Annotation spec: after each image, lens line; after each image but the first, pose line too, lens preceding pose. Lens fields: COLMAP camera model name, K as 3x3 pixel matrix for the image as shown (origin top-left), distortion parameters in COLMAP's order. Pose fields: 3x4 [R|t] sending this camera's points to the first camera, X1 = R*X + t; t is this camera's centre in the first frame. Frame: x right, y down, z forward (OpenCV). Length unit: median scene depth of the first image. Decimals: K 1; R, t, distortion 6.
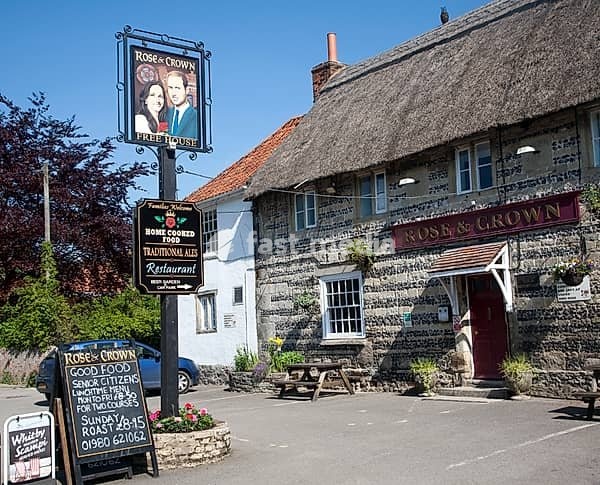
lens RADIAL K [[709.6, 0, 300.1], [0, 709.6, 243.5], [0, 0, 1]] dist [0.008106, 0.000000]
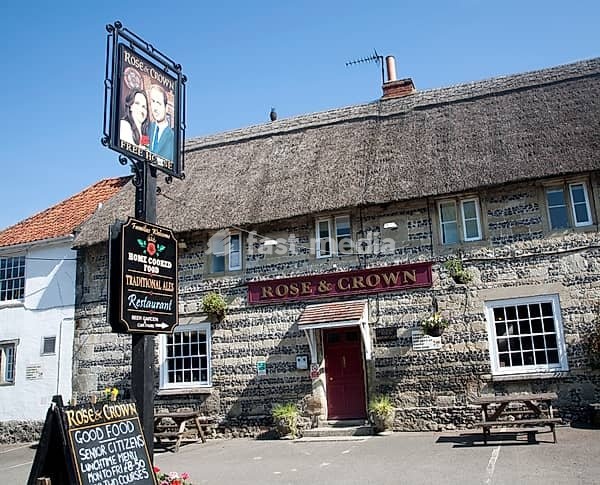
lens RADIAL K [[545.7, 0, 300.1], [0, 545.7, 242.9], [0, 0, 1]] dist [-0.054602, 0.000000]
pose [[0.846505, 0.111059, 0.520668, -0.292899], [-0.041546, 0.988797, -0.143367, 0.038689], [-0.530758, 0.099729, 0.841636, 0.280205]]
